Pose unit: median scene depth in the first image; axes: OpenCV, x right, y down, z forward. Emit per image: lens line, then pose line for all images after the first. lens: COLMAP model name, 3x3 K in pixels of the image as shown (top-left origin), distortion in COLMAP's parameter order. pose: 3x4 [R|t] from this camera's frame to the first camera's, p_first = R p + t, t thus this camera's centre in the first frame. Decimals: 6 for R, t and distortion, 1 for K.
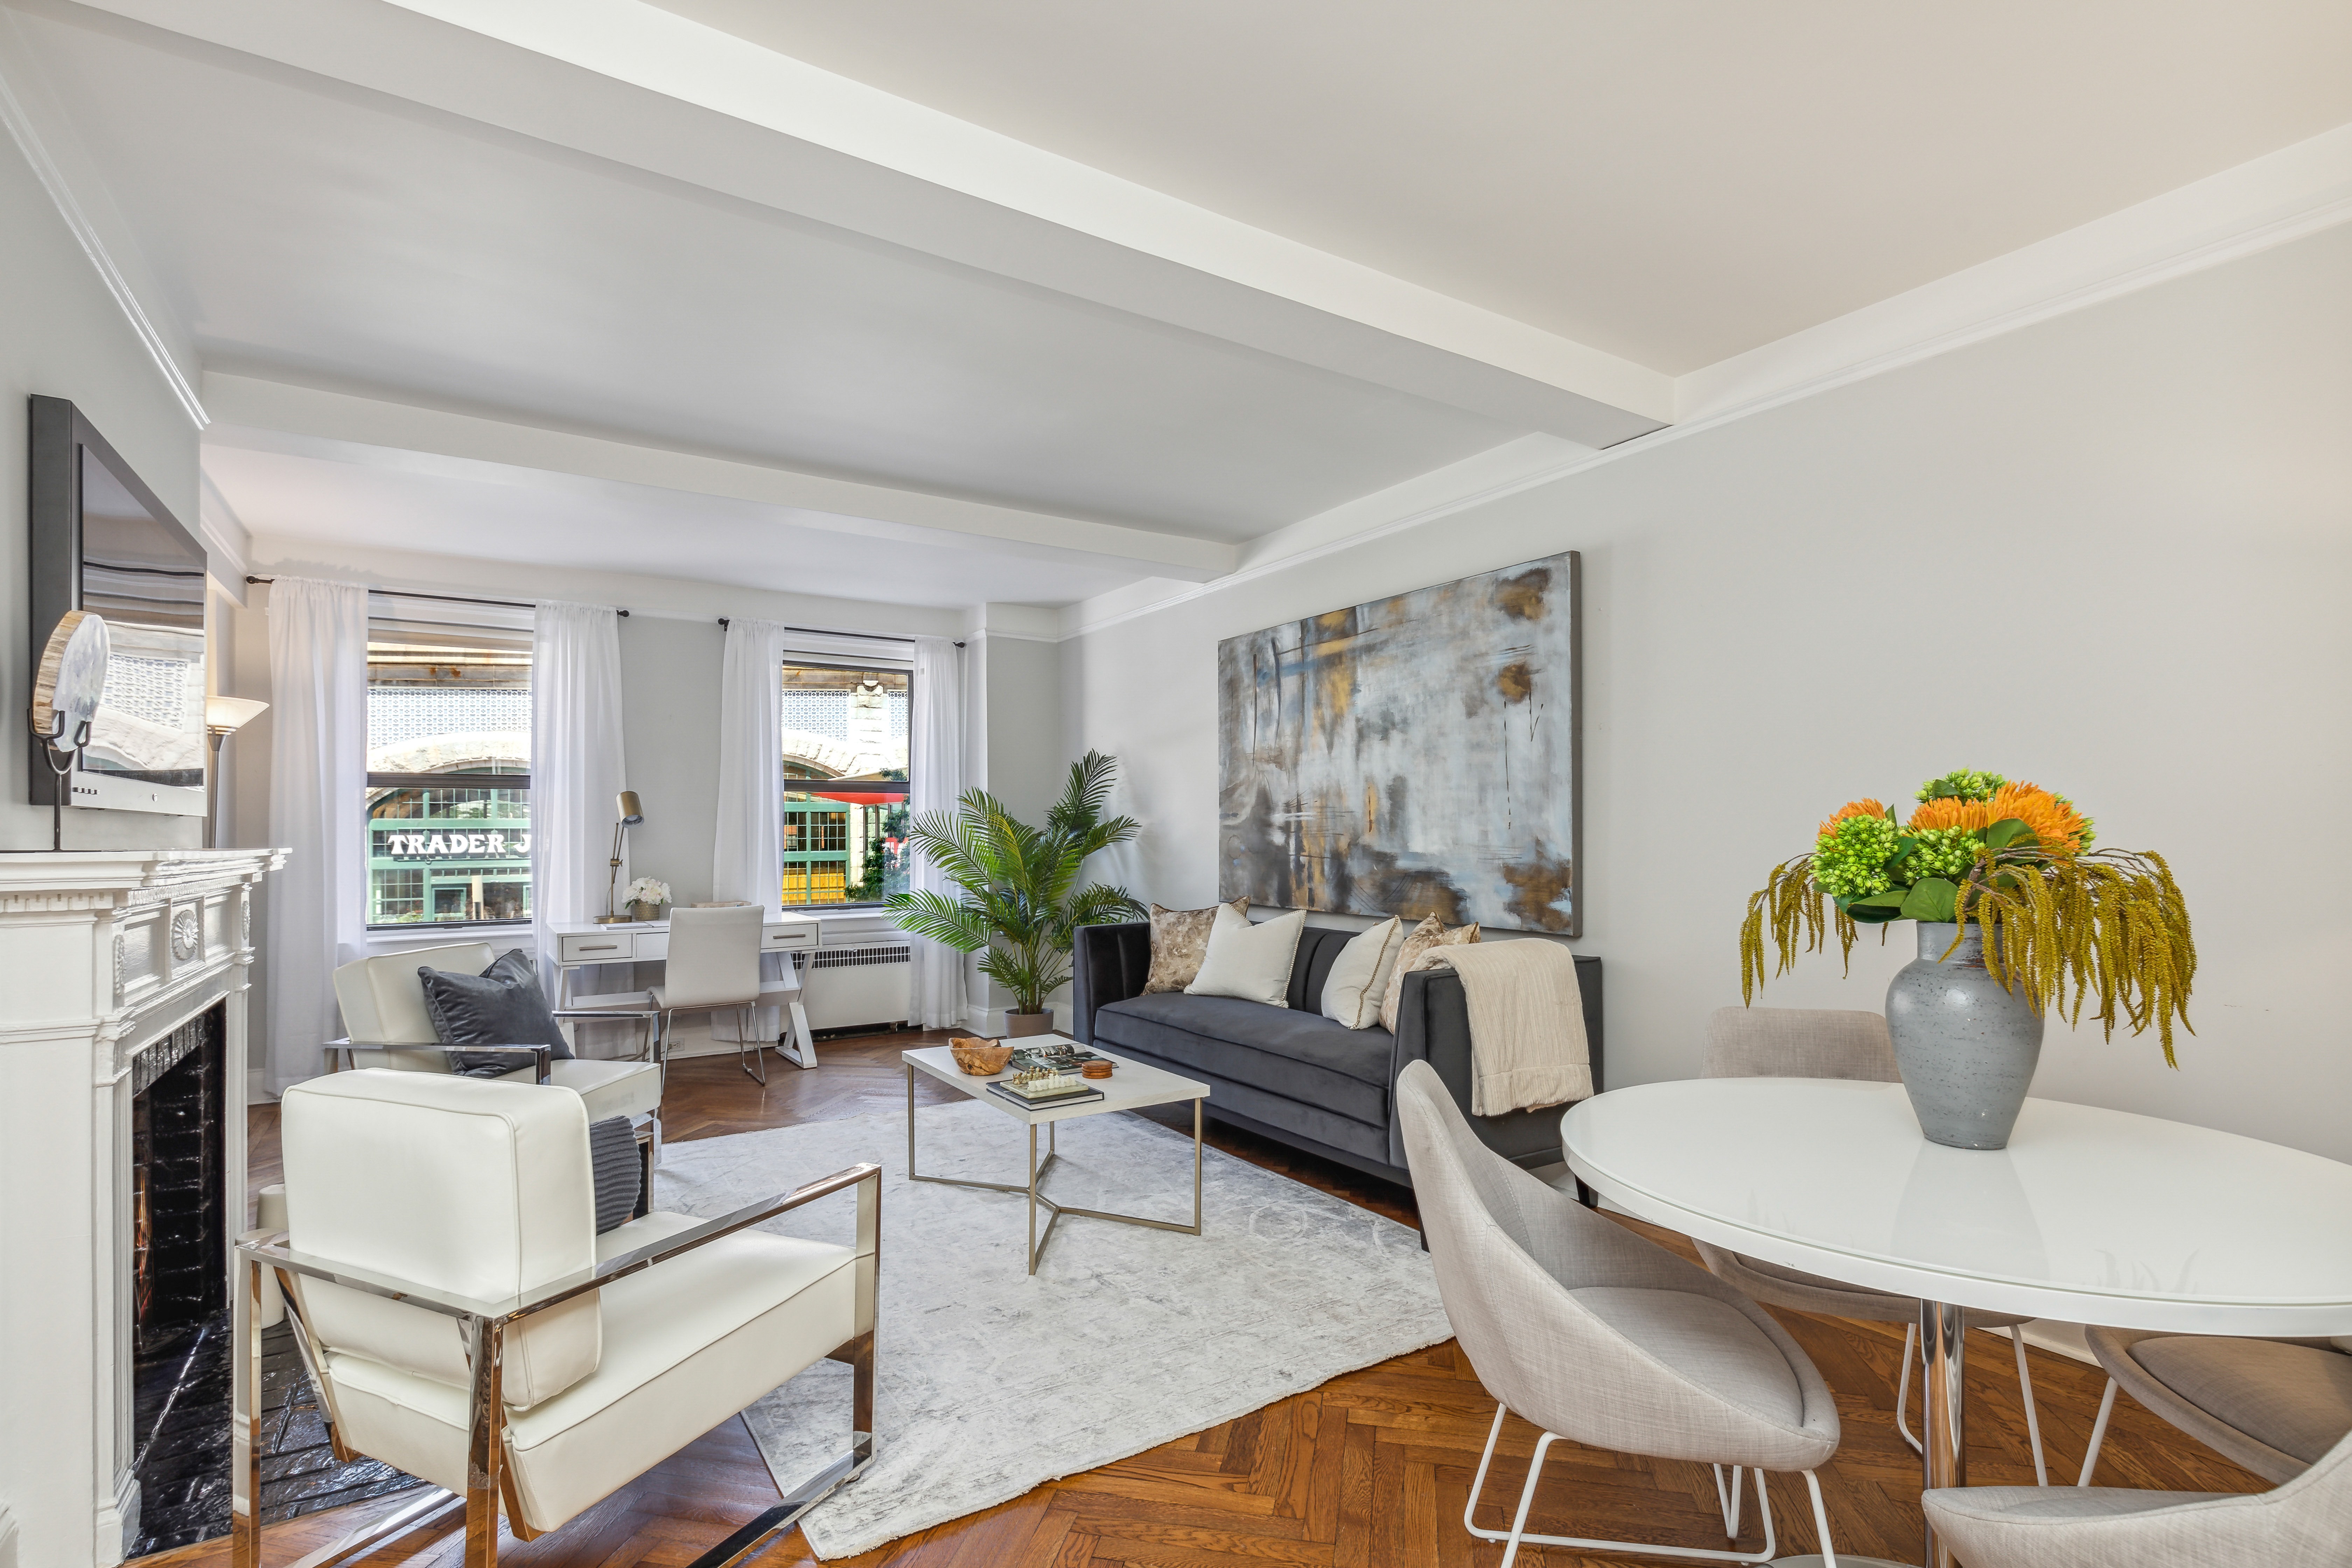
lens RADIAL K [[1112.1, 0, 1174.1], [0, 1112.1, 821.1], [0, 0, 1]] dist [-0.000646, -0.000101]
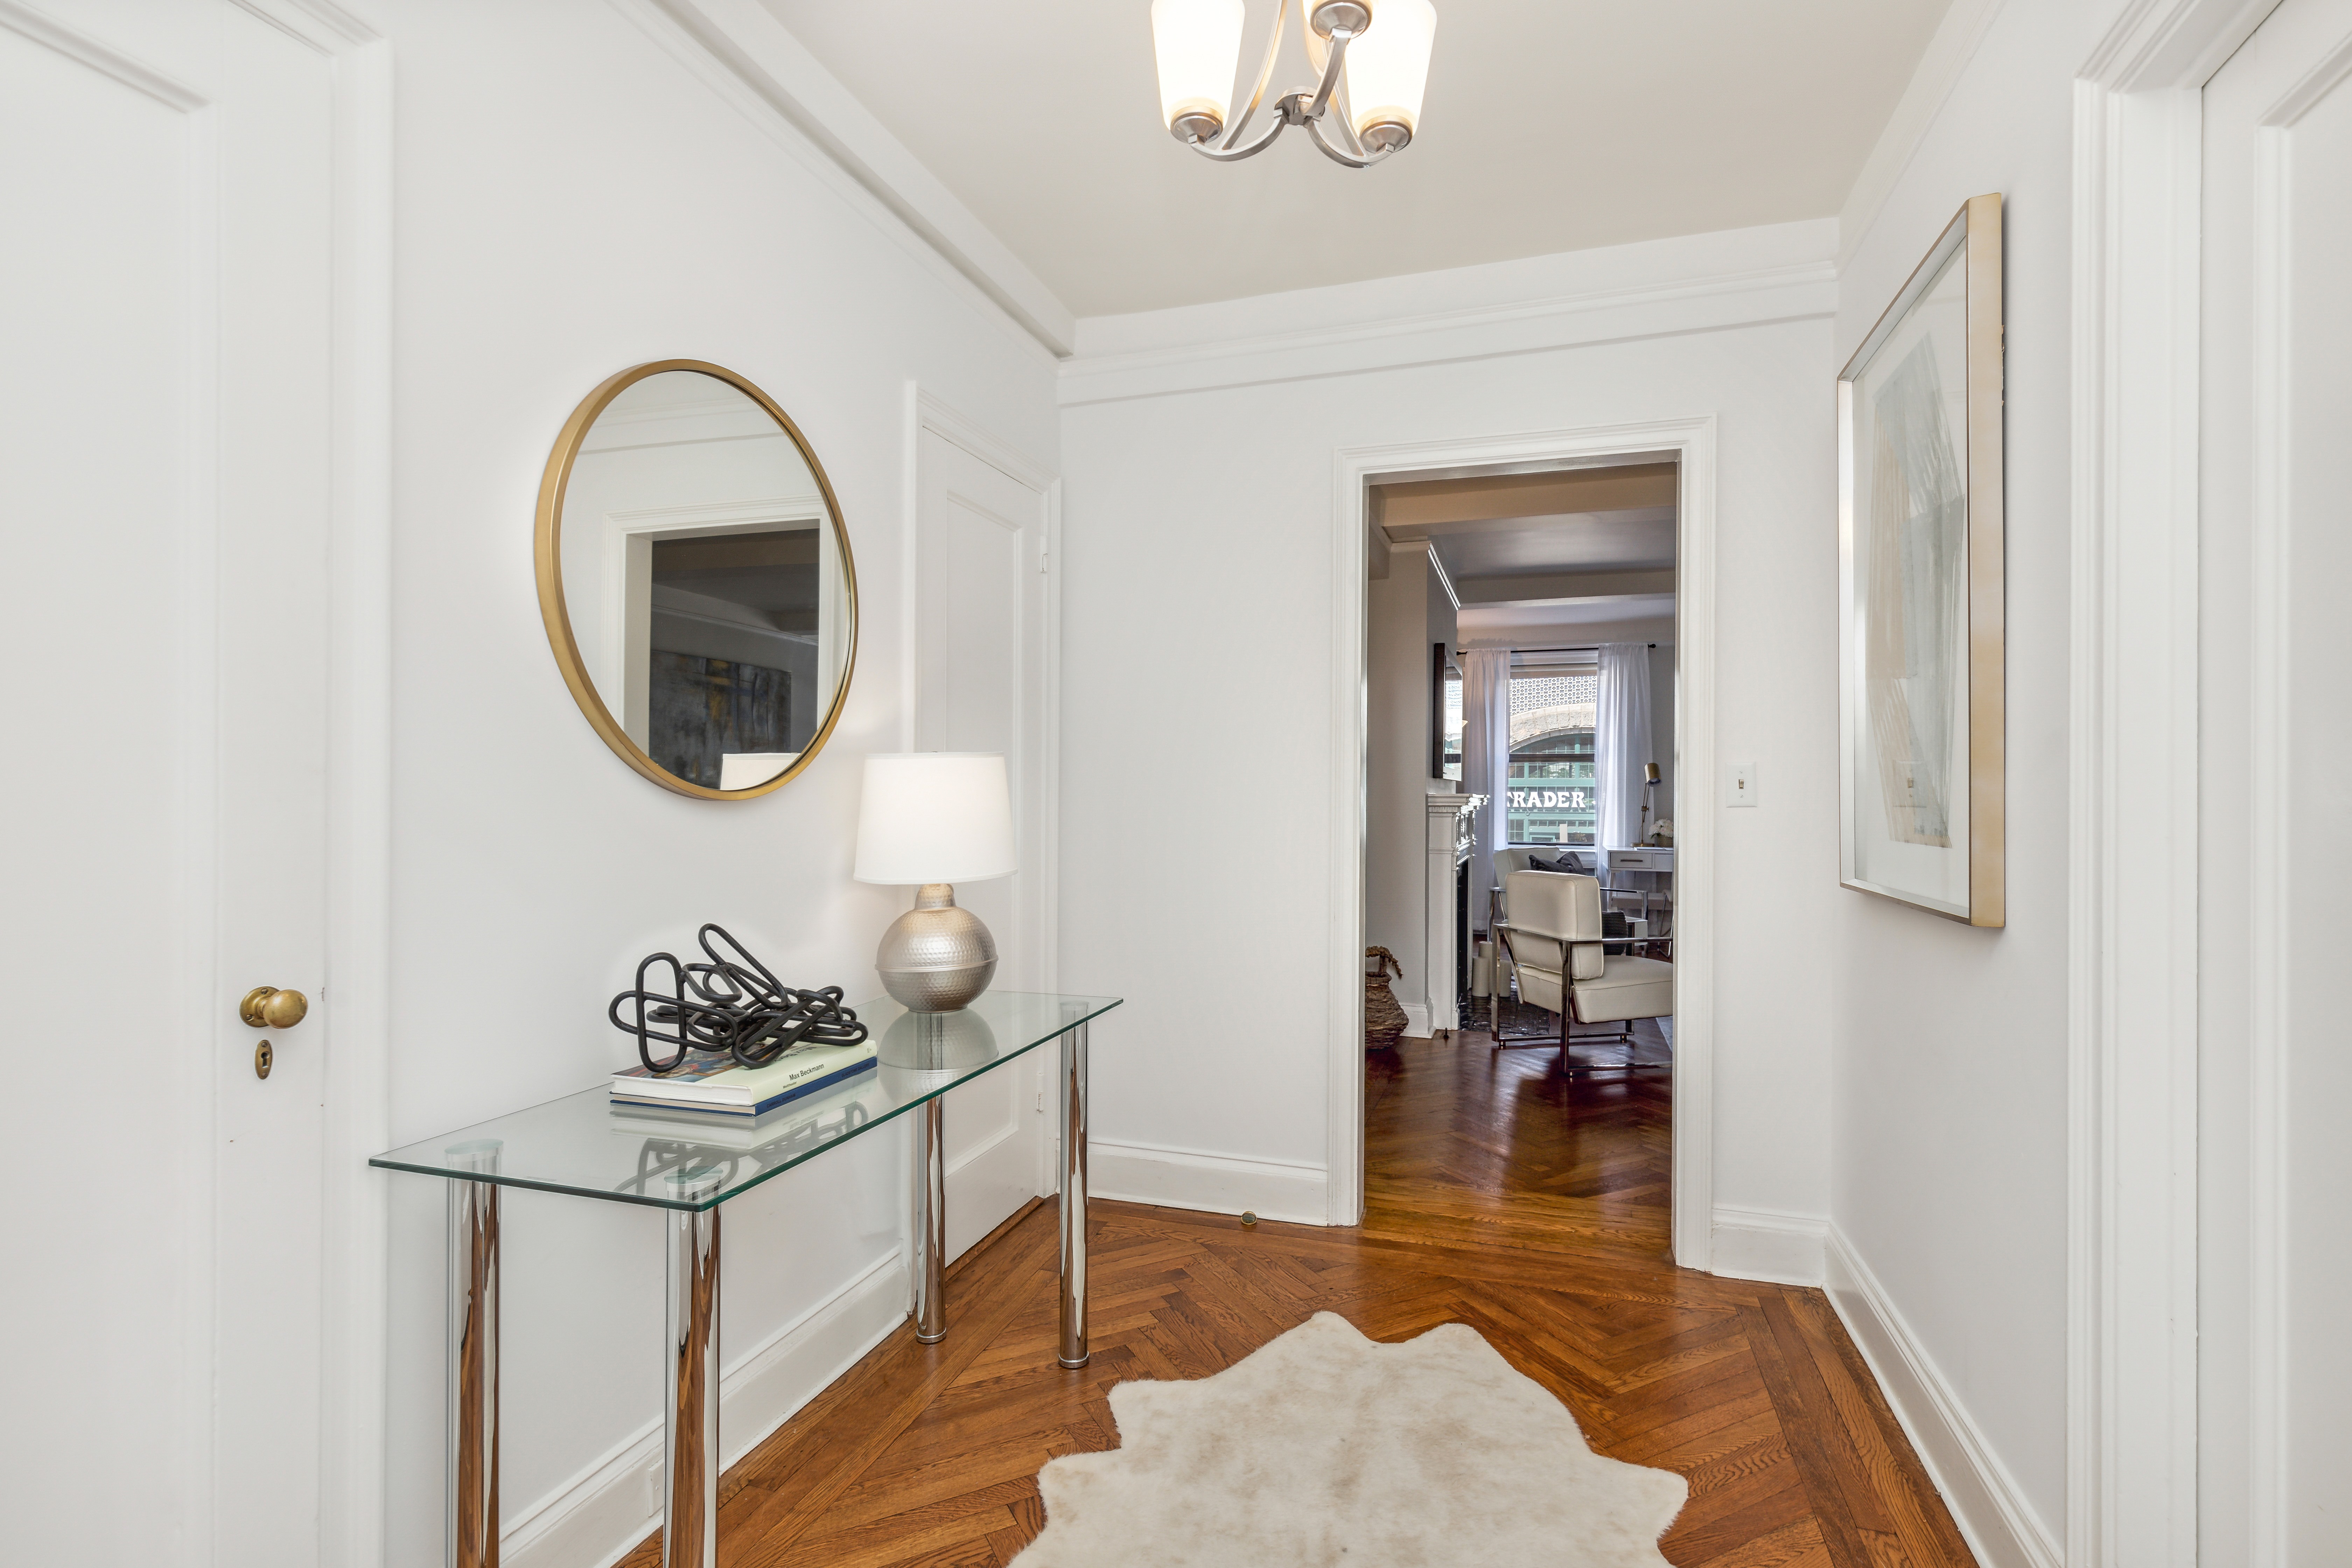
lens RADIAL K [[1112.1, 0, 1174.1], [0, 1112.1, 821.1], [0, 0, 1]] dist [-0.000646, -0.000101]
pose [[0.624069, 0.026078, -0.780934, 0.331426], [0.003274, 0.999347, 0.035988, -0.003755], [0.781363, -0.025016, 0.623576, -0.532282]]
